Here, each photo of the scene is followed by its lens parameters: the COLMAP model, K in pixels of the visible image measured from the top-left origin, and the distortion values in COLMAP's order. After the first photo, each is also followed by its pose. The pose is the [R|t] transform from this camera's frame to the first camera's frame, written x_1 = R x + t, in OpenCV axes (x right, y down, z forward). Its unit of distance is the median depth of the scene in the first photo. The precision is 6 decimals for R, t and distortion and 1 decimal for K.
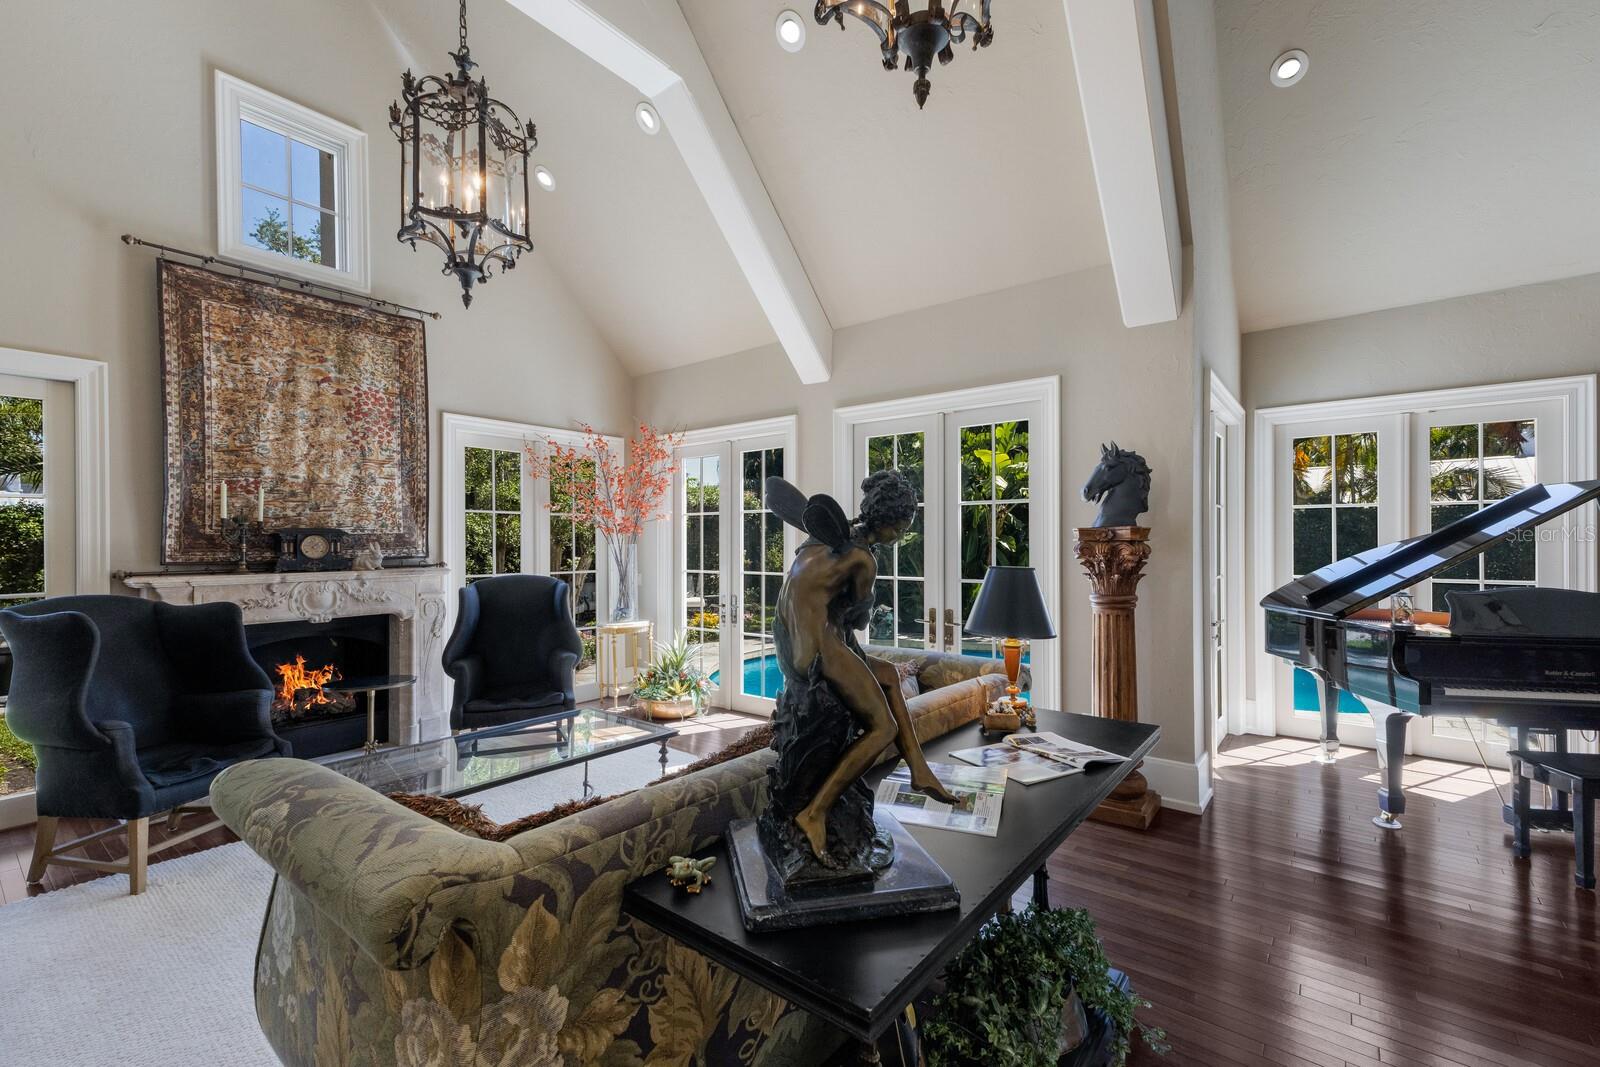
lens RADIAL K [[690.1, 0, 807.7], [0, 690.1, 545.9], [0, 0, 1]] dist [0.014320, -0.002303]
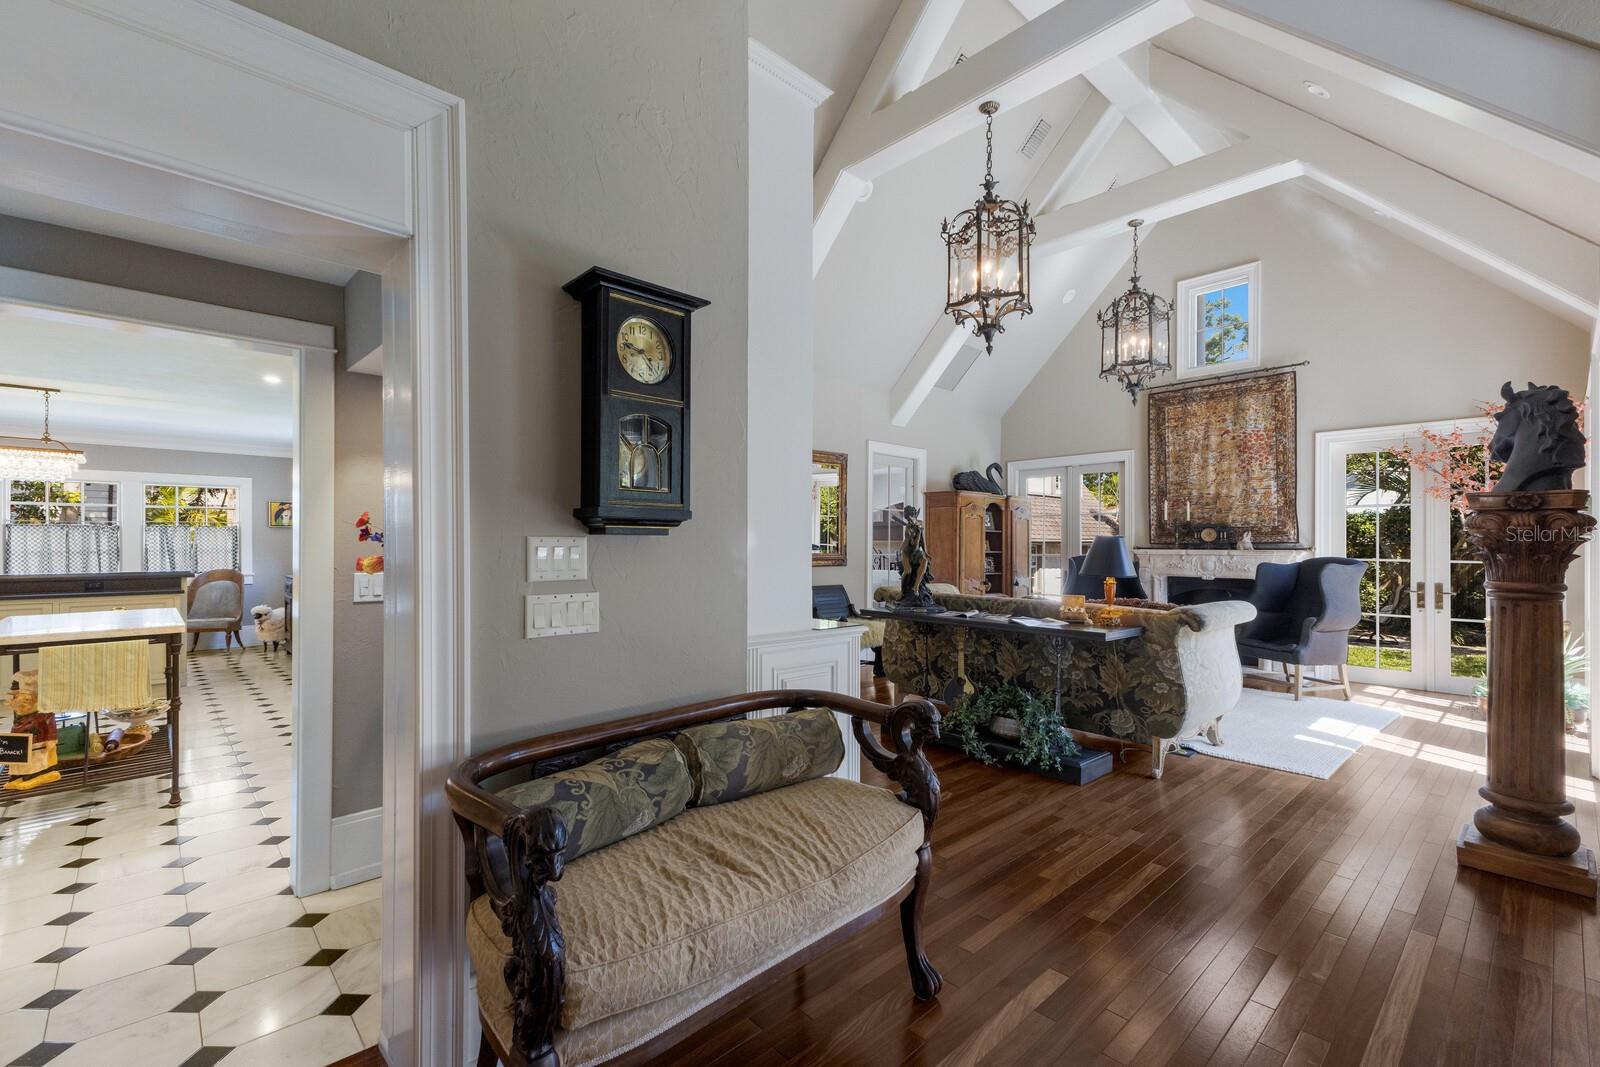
lens RADIAL K [[690.1, 0, 801.1], [0, 690.1, 543.2], [0, 0, 1]] dist [0.014320, -0.002303]
pose [[-0.152206, -0.000498, -0.988349, 1.061266], [-0.005692, 0.999984, 0.000373, 0.025413], [0.988332, 0.005683, -0.152206, 0.266522]]
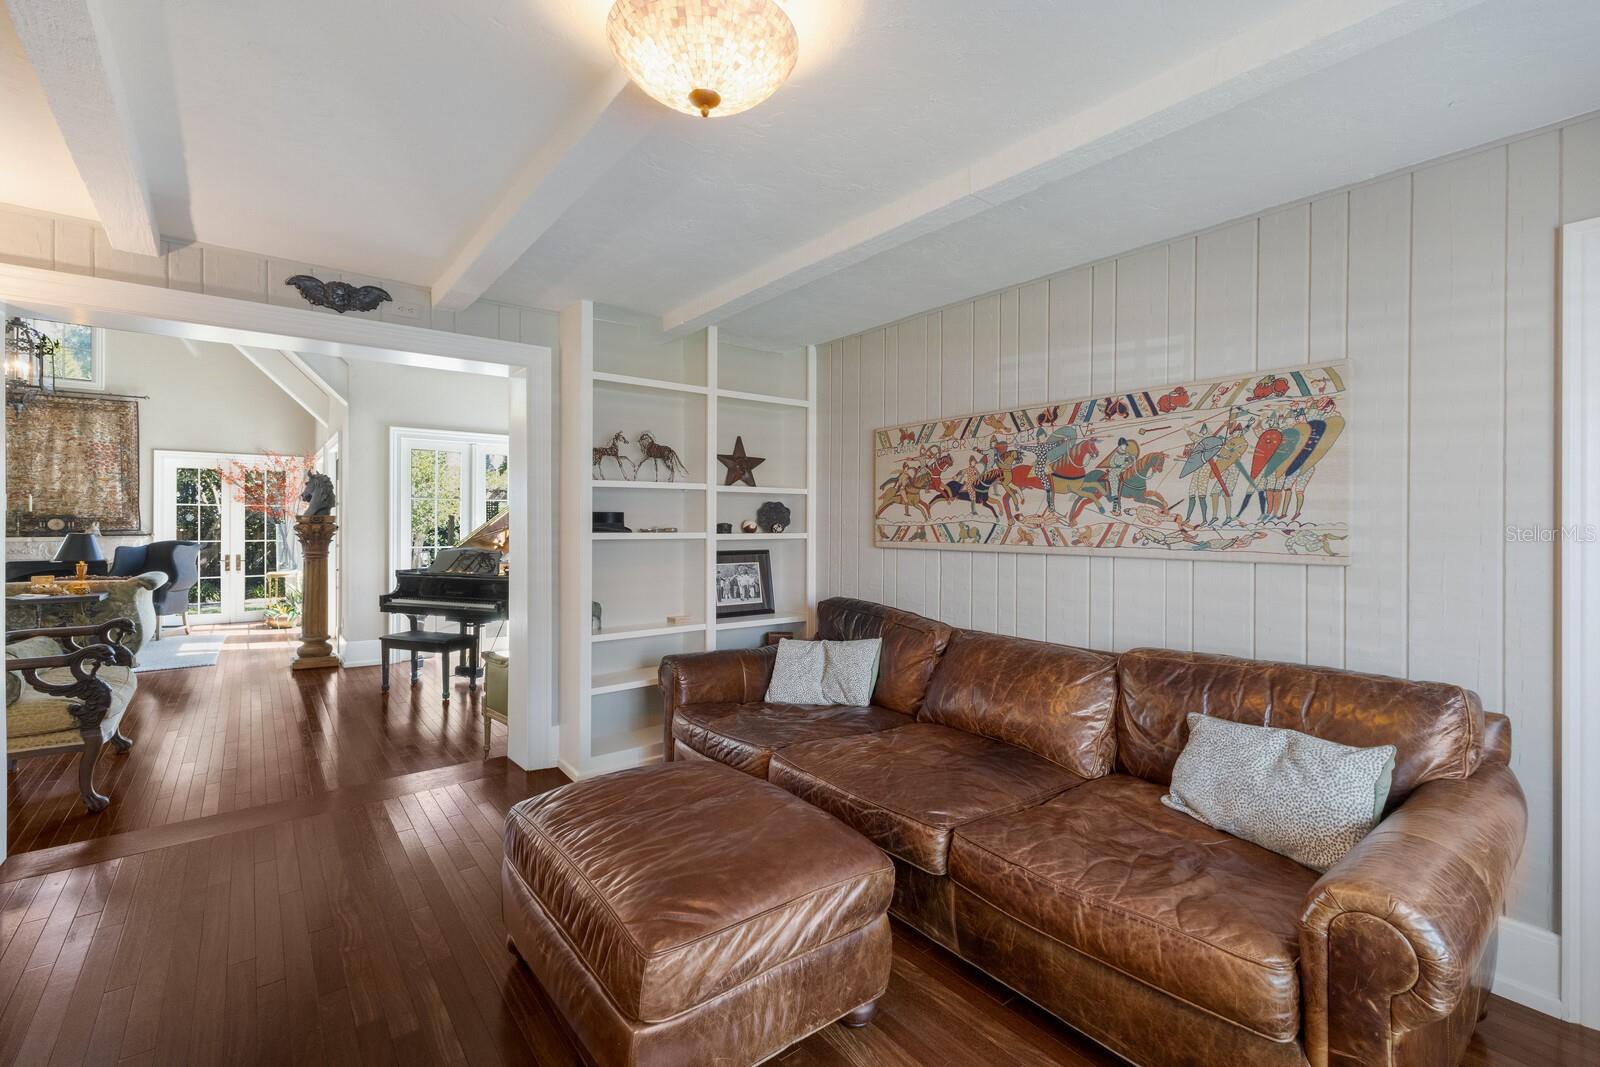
lens RADIAL K [[690.1, 0, 789.0], [0, 690.1, 519.3], [0, 0, 1]] dist [0.014320, -0.002303]
pose [[0.972719, 0.002160, -0.231975, 1.724375], [-0.003586, 0.999977, -0.005728, -0.008471], [0.231958, 0.006403, 0.972705, -0.442057]]
